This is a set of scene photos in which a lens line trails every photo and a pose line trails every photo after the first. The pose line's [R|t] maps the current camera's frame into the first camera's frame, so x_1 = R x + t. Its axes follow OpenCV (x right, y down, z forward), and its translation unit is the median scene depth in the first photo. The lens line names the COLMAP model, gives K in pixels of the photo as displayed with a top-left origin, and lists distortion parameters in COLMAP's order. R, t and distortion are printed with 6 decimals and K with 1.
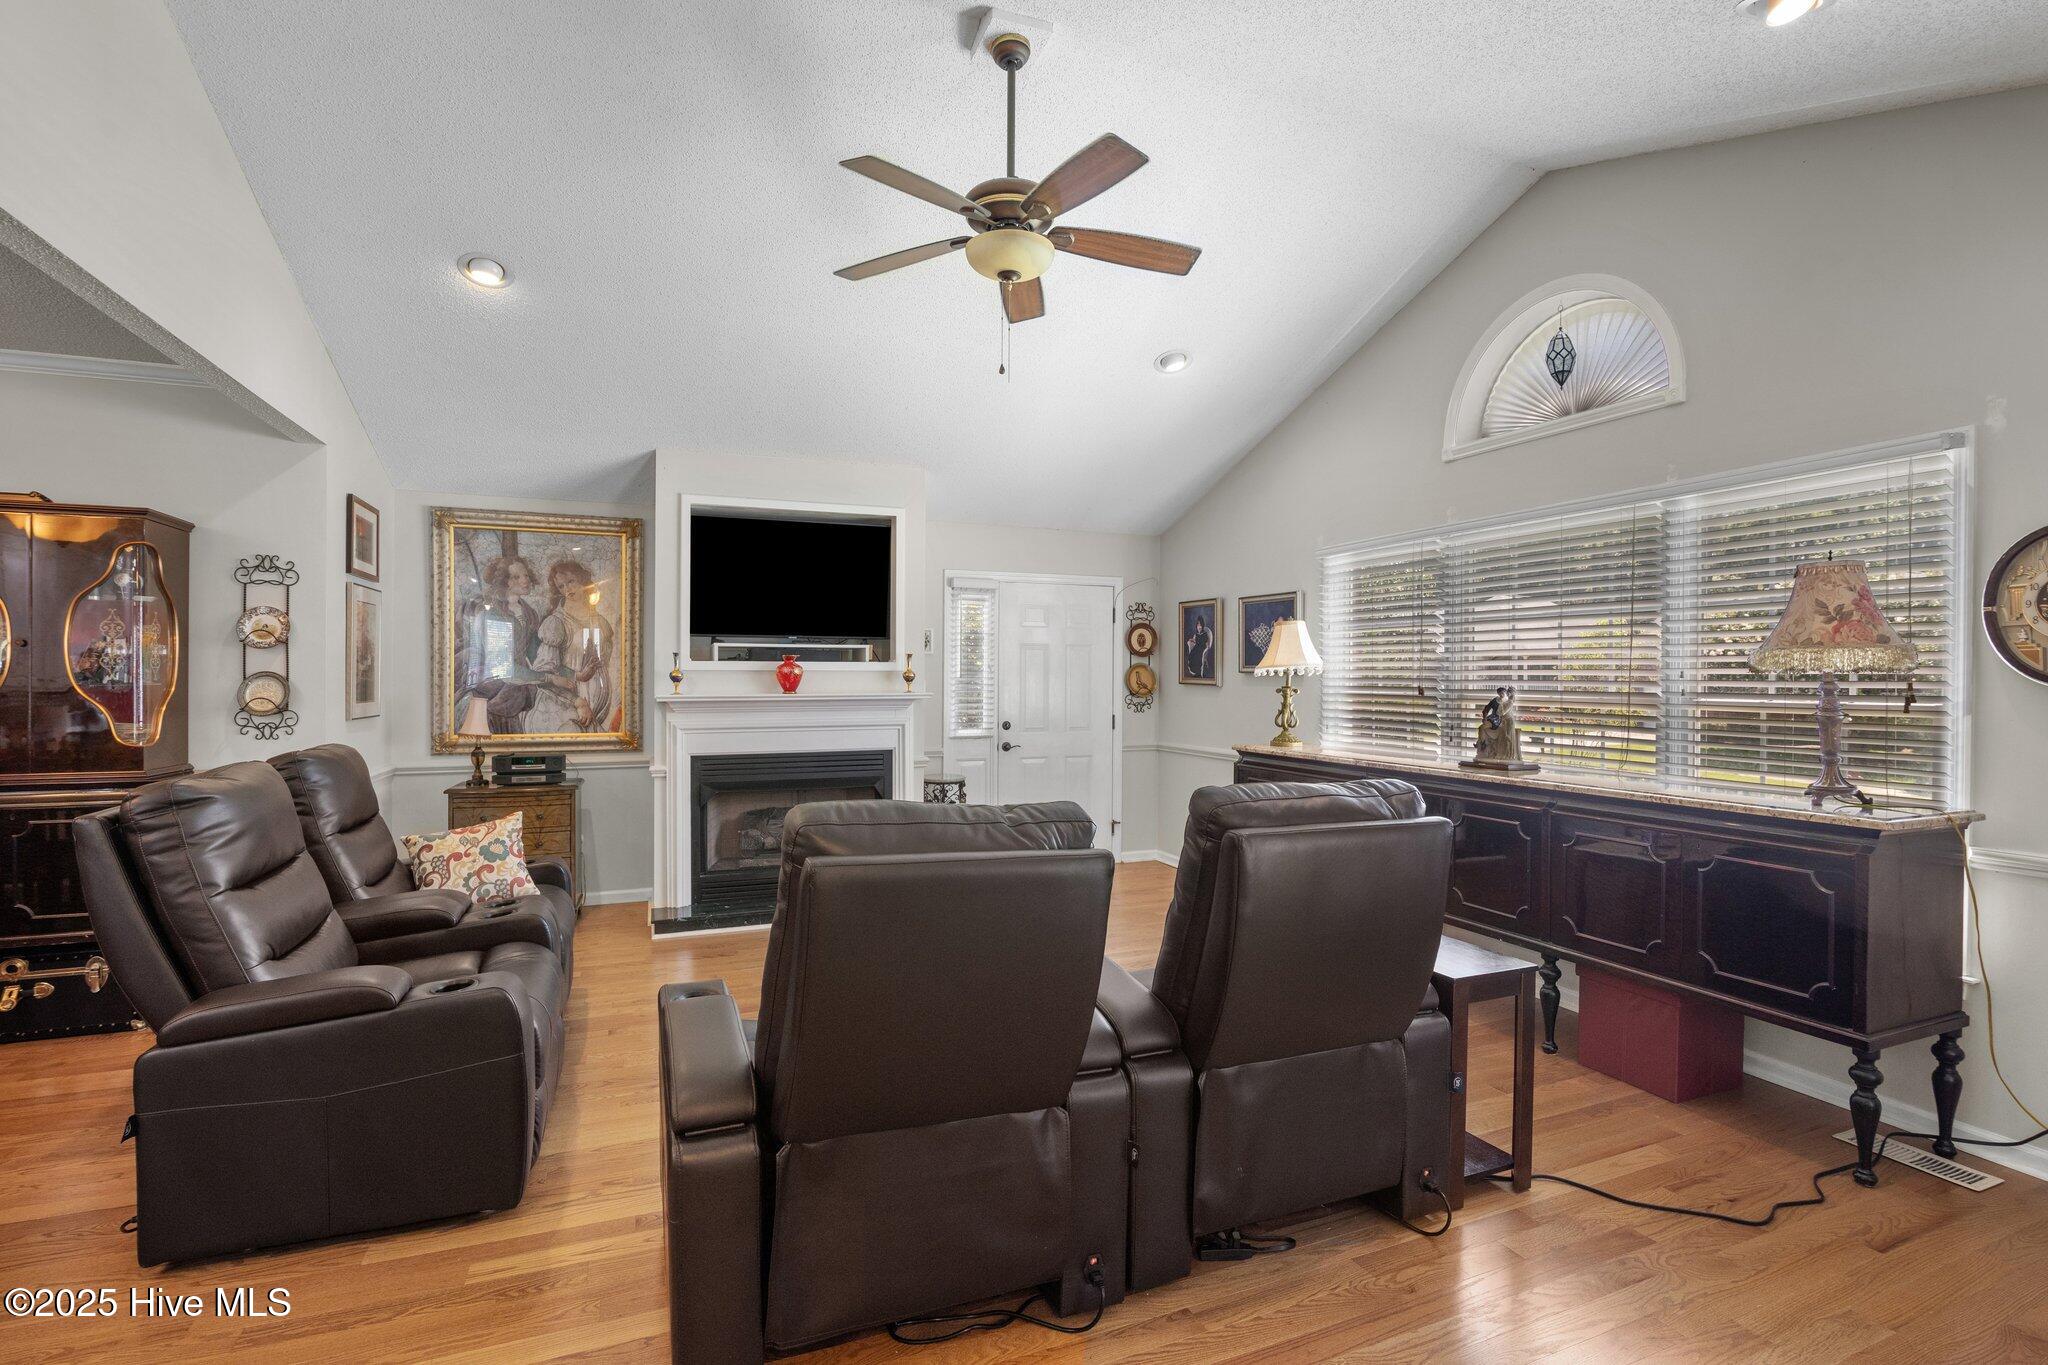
lens RADIAL K [[938.4, 0, 1037.9], [0, 938.4, 687.8], [0, 0, 1]] dist [-0.004519, 0.000556]
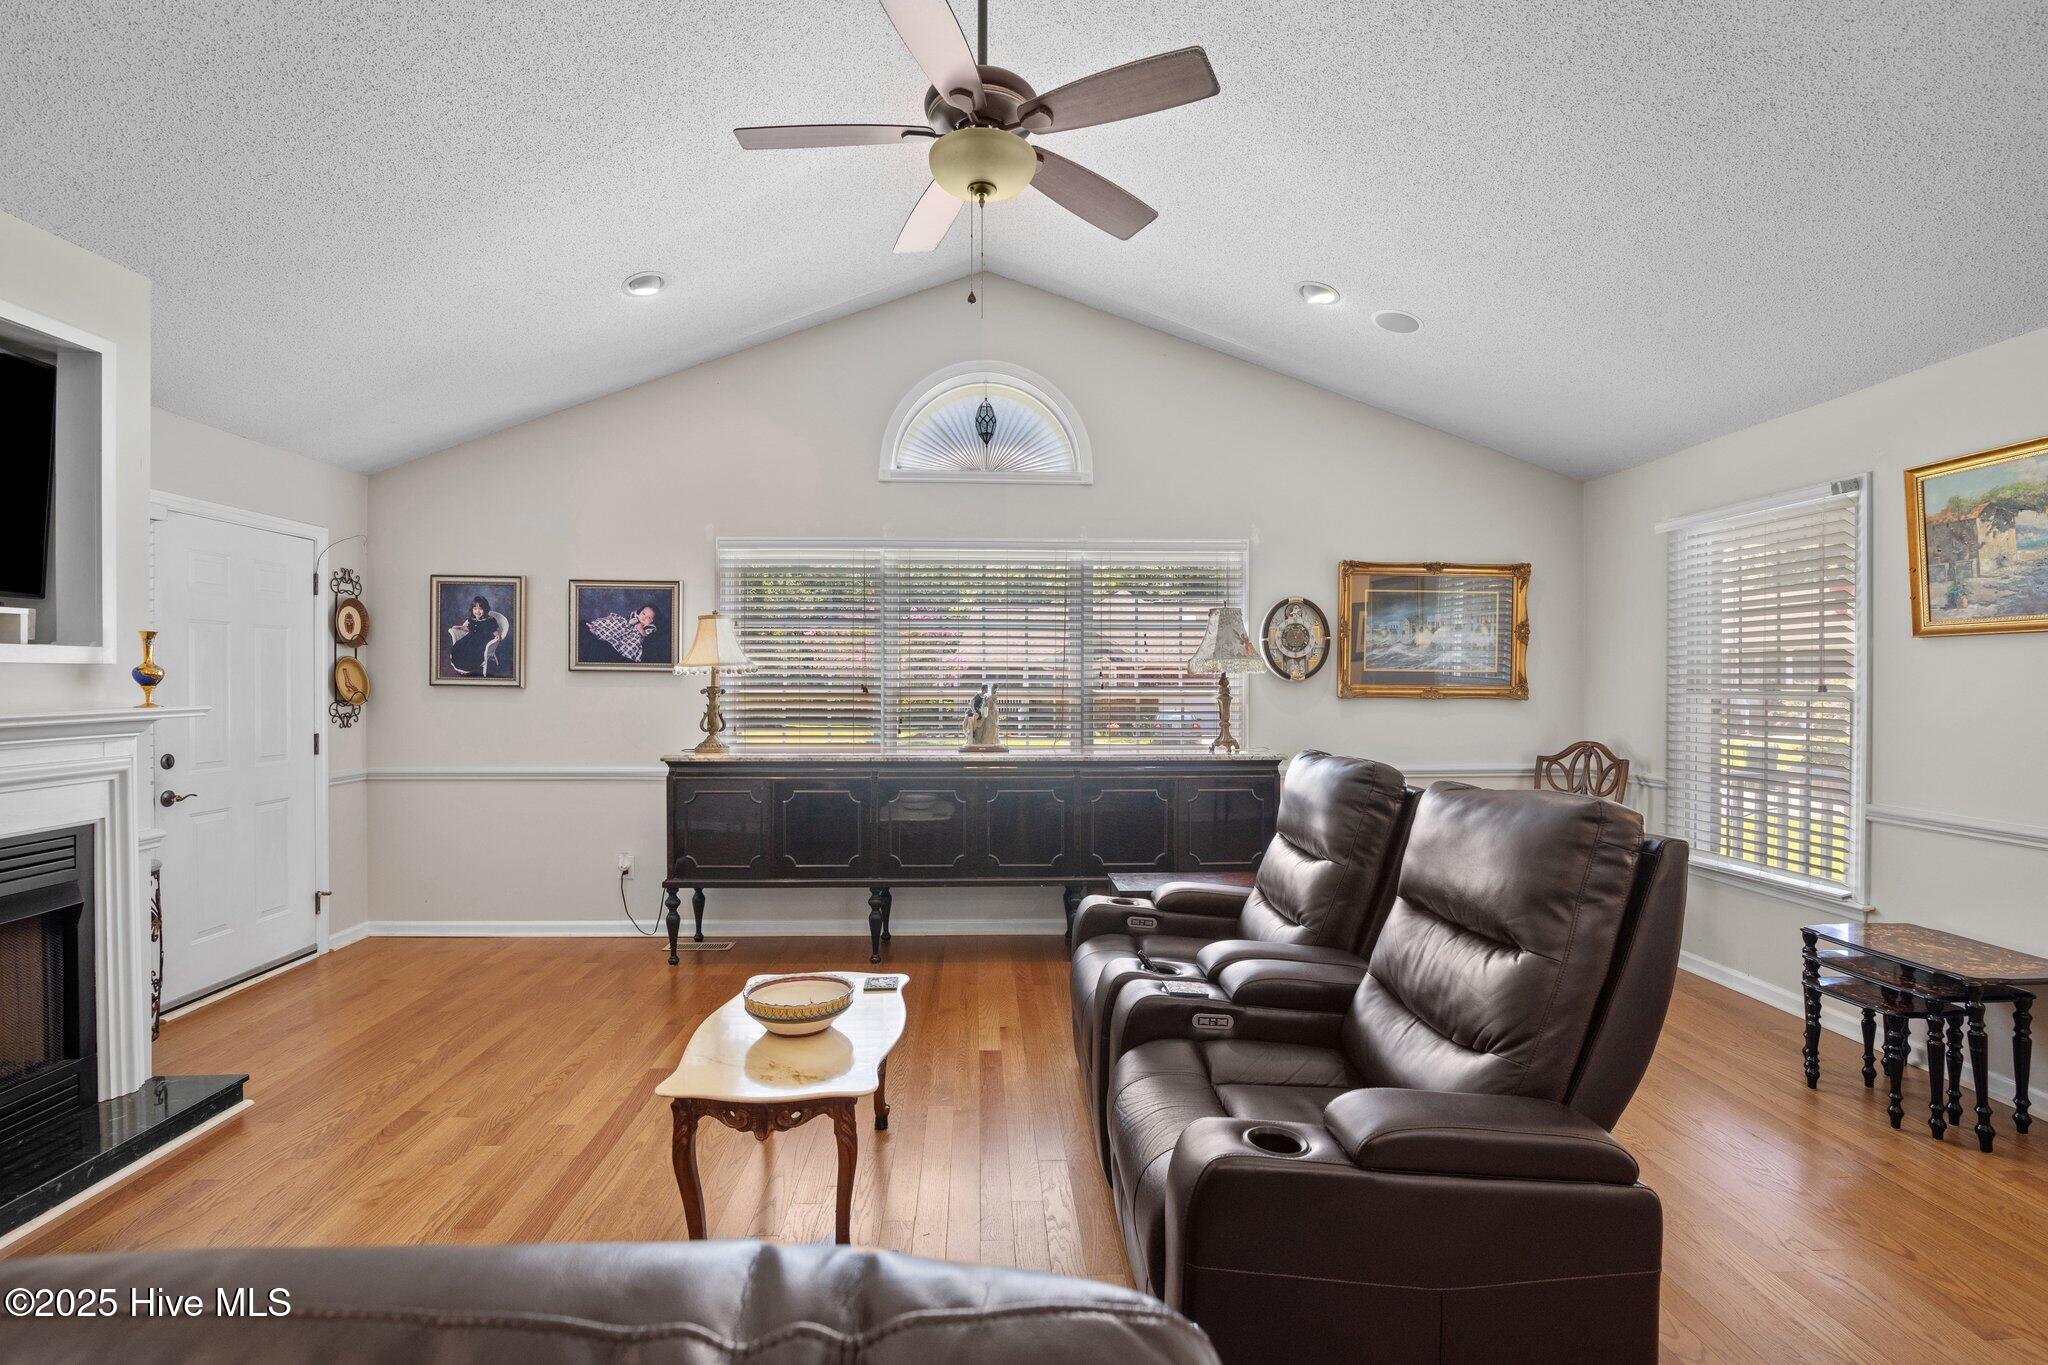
lens RADIAL K [[938.4, 0, 997.8], [0, 938.4, 686.6], [0, 0, 1]] dist [-0.004519, 0.000556]
pose [[0.369076, -0.010871, 0.929336, -0.420345], [0.011479, 0.999909, 0.007137, -0.003982], [-0.929328, 0.008034, 0.369167, 0.358983]]
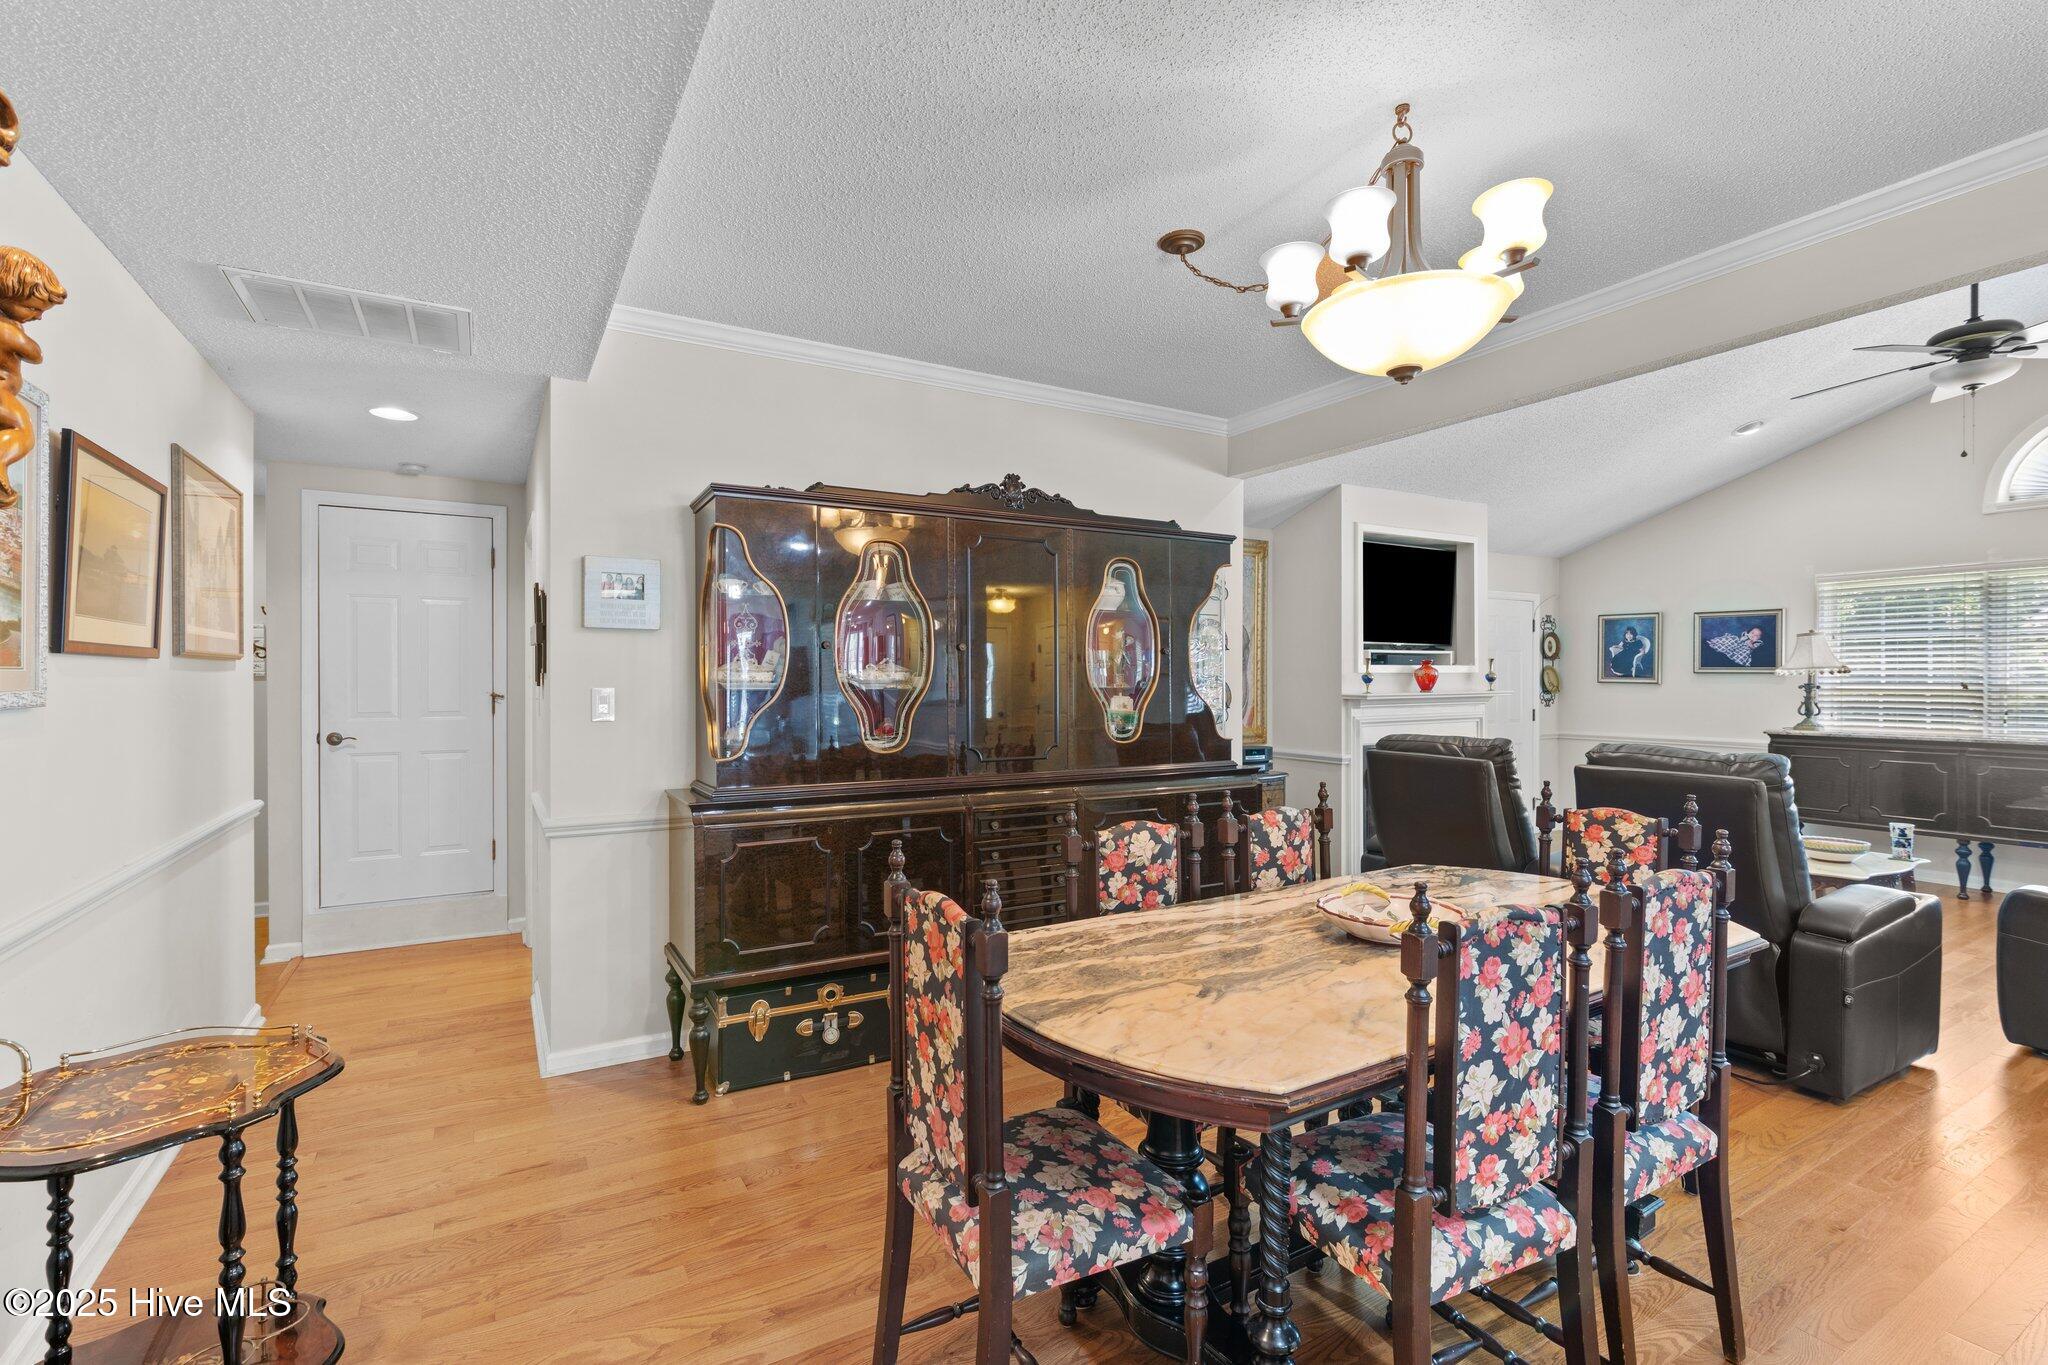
lens RADIAL K [[938.4, 0, 993.6], [0, 938.4, 682.0], [0, 0, 1]] dist [-0.004519, 0.000556]
pose [[0.992545, -0.005162, 0.121771, -0.876048], [0.006267, 0.999943, -0.008696, 0.000744], [-0.121719, 0.009394, 0.992520, -0.115961]]
